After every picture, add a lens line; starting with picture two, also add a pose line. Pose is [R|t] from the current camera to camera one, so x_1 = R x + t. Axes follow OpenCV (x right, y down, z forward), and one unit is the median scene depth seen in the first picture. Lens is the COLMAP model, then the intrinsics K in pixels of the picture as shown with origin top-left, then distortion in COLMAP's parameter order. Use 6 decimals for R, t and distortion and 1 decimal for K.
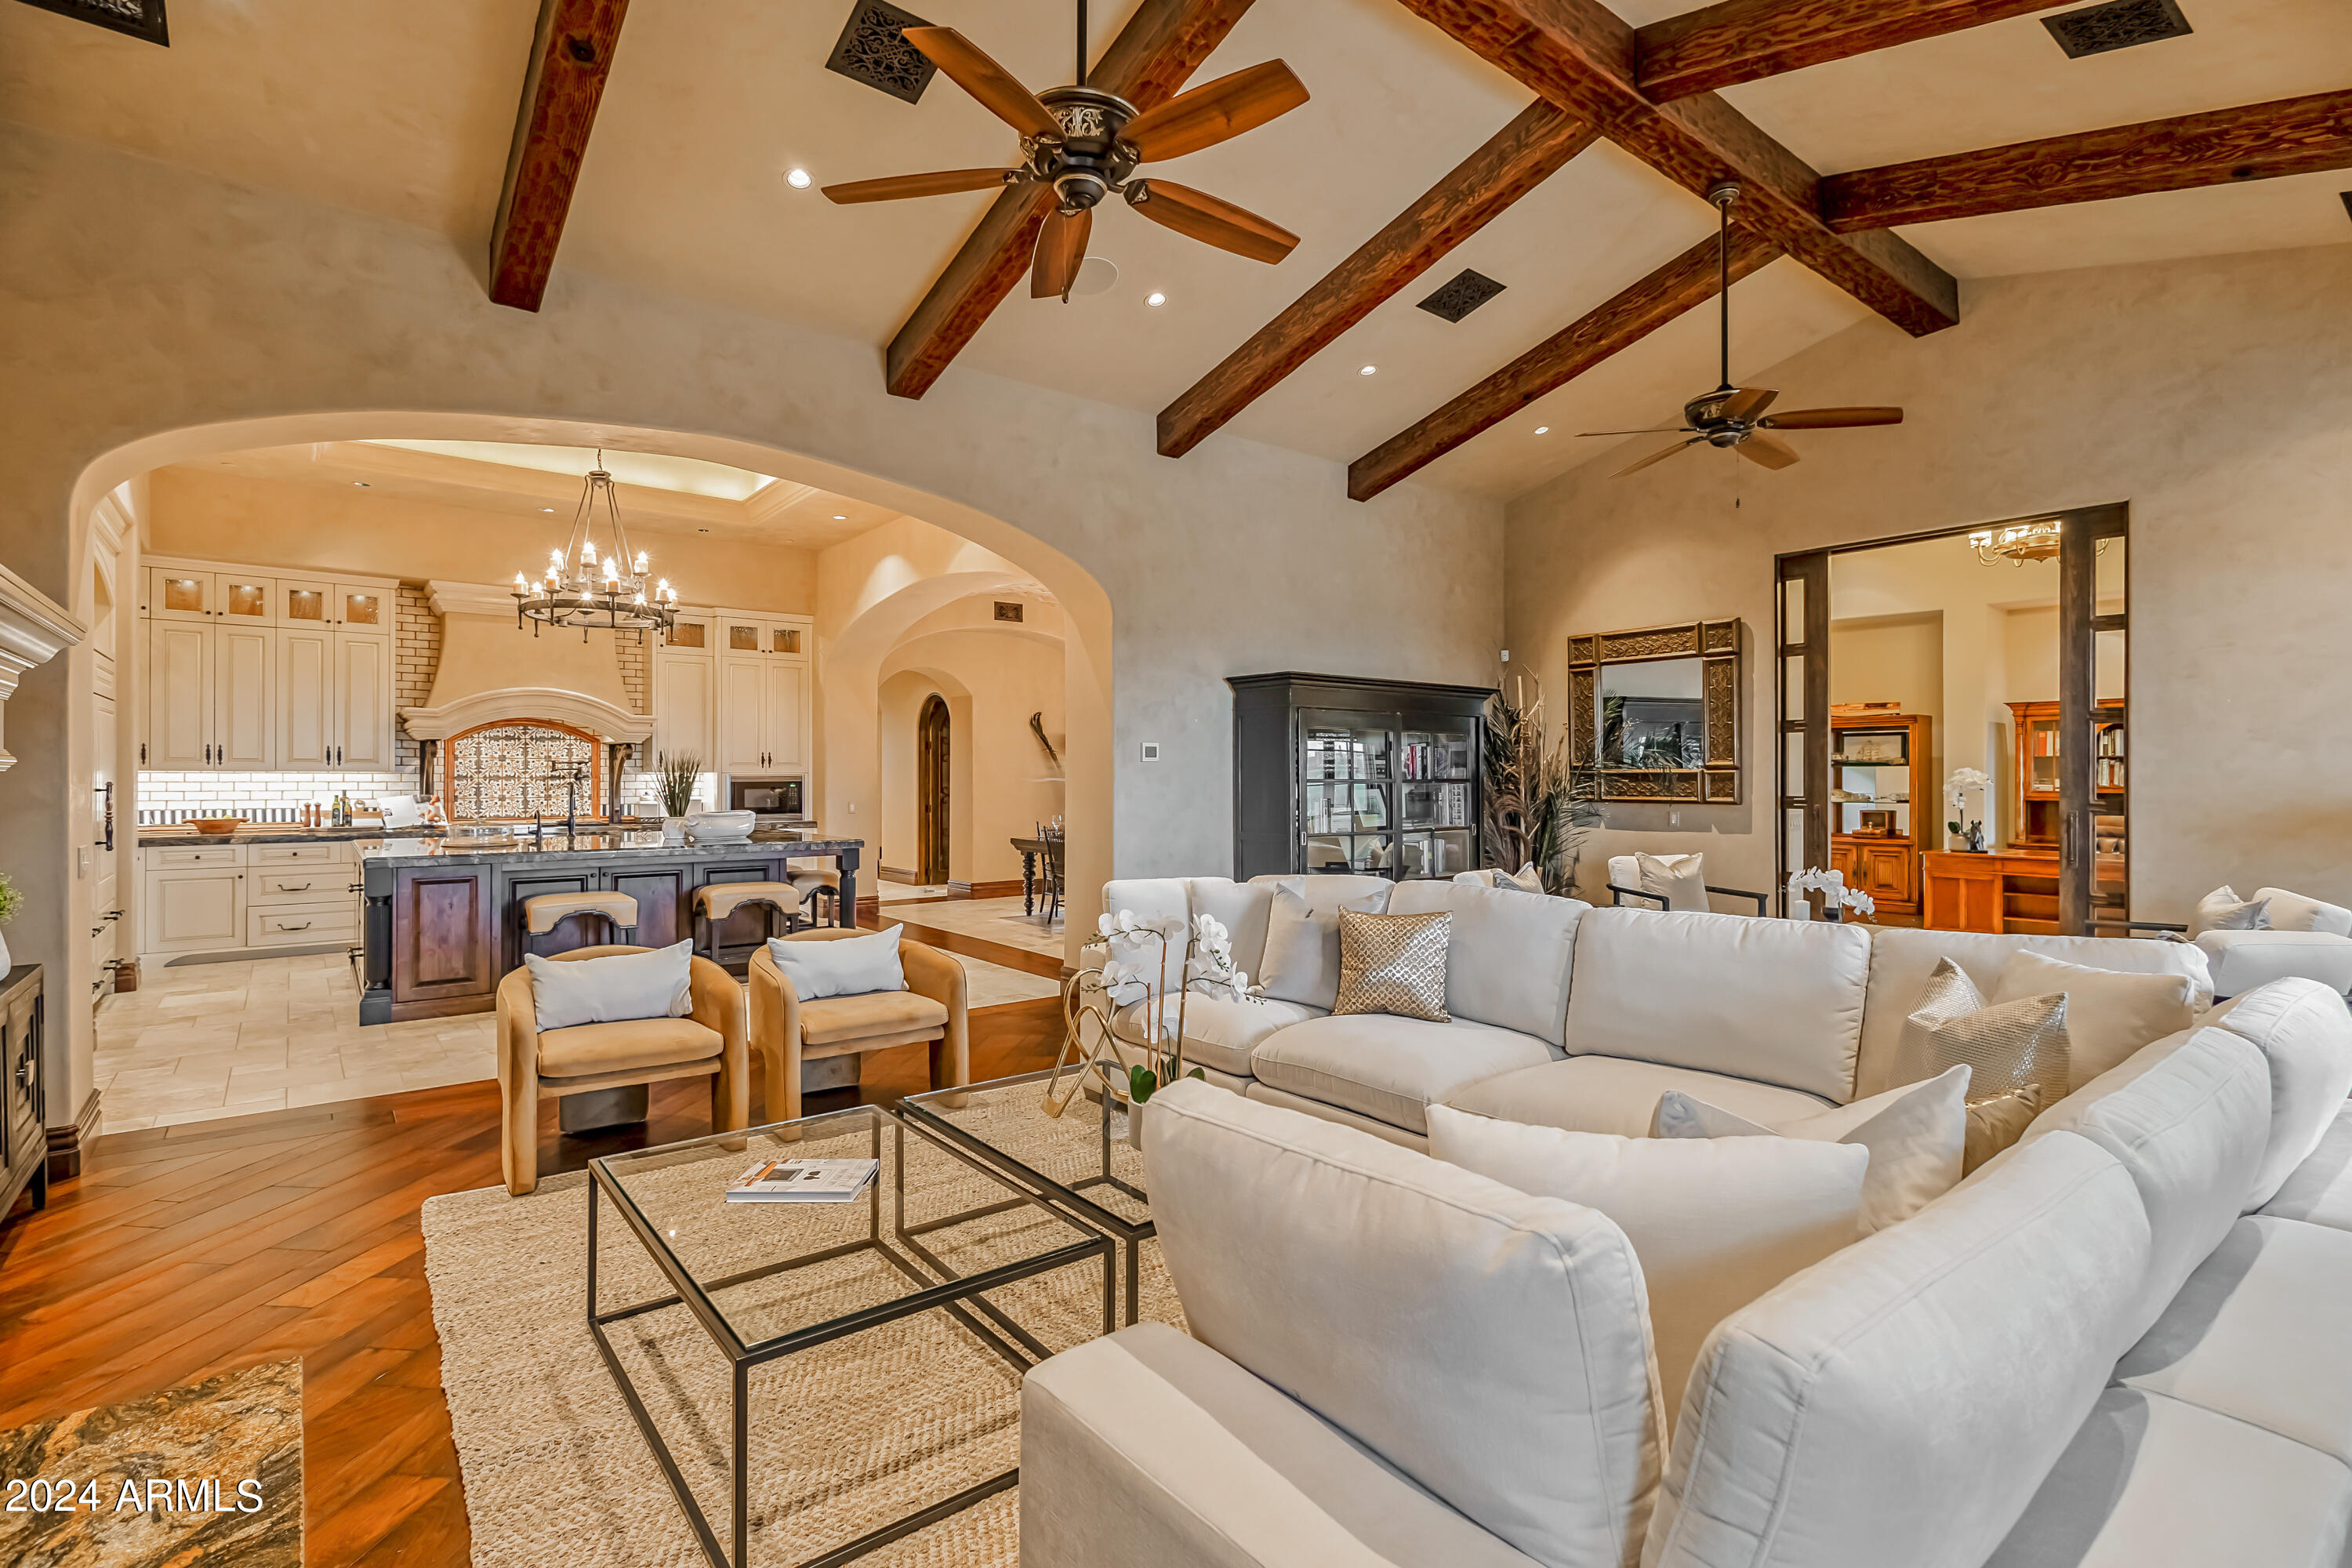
lens RADIAL K [[1133.3, 0, 1209.1], [0, 1133.3, 774.9], [0, 0, 1]] dist [0.005656, -0.002136]
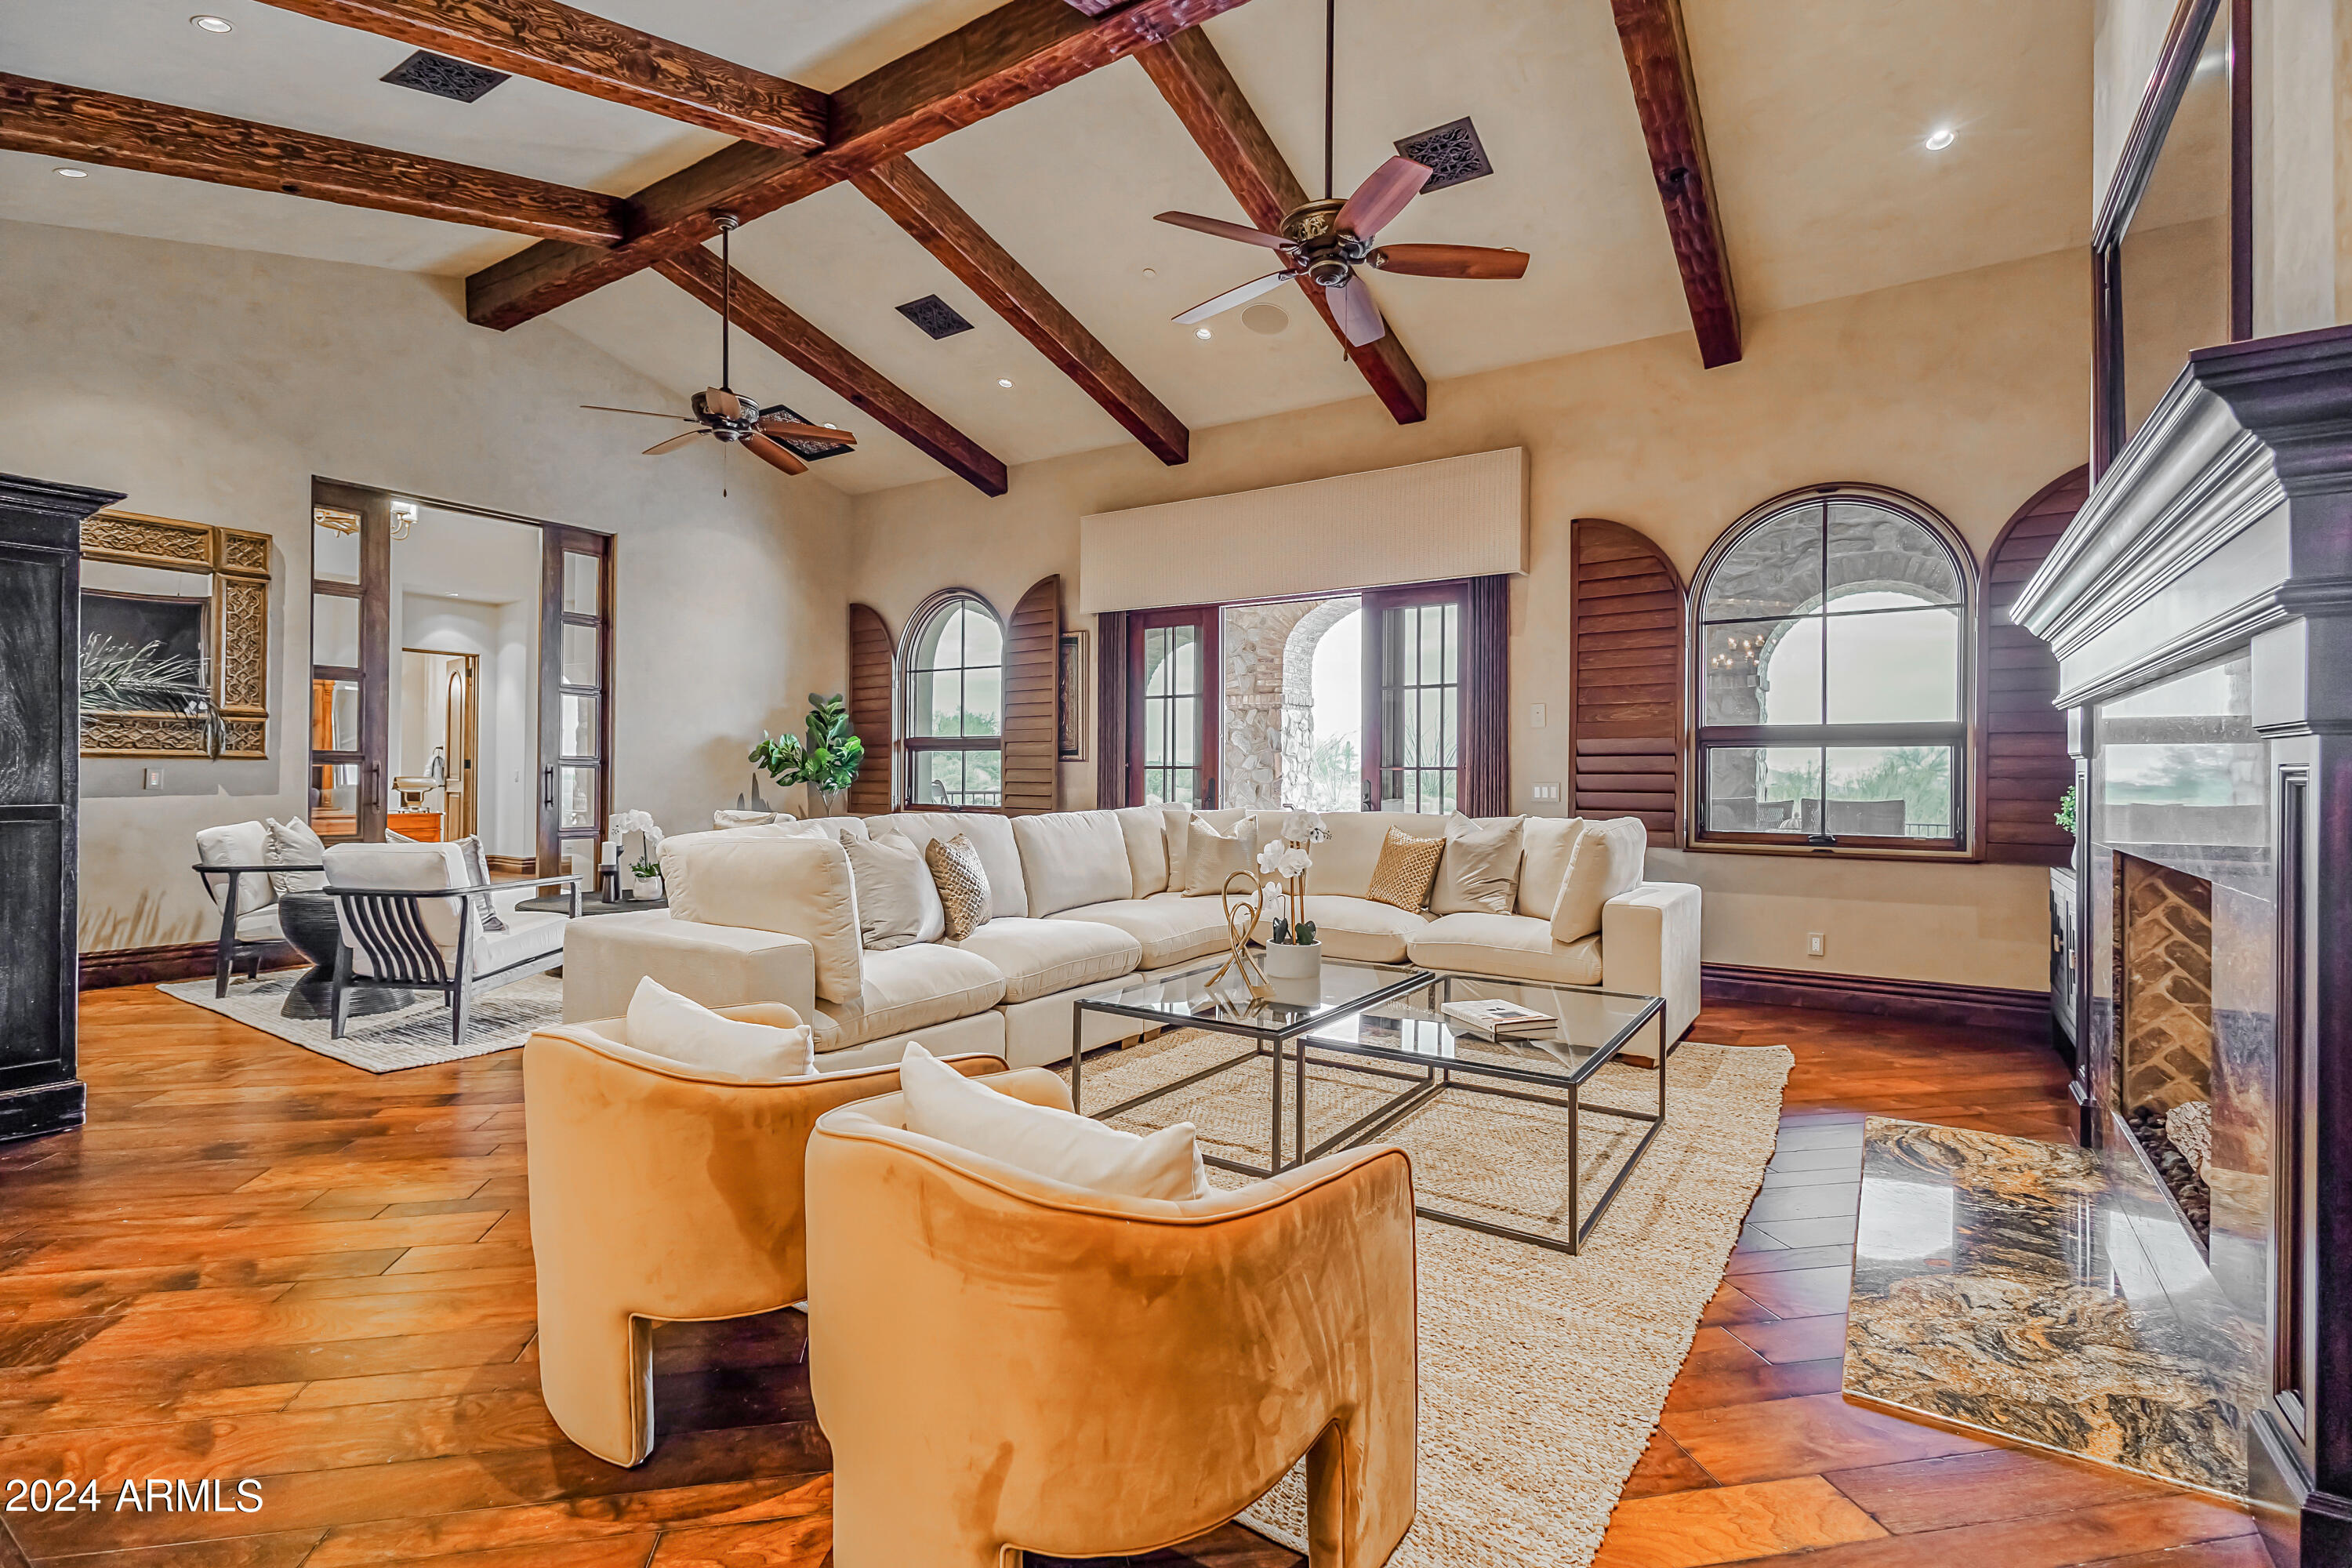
lens RADIAL K [[1101.3, 0, 1169.0], [0, 1101.3, 772.1], [0, 0, 1]] dist [0.005037, -0.000752]
pose [[-0.305378, -0.000645, 0.952231, -0.704492], [-0.008152, 0.999965, -0.001937, 0.043989], [-0.952196, -0.008355, -0.305372, 0.855945]]
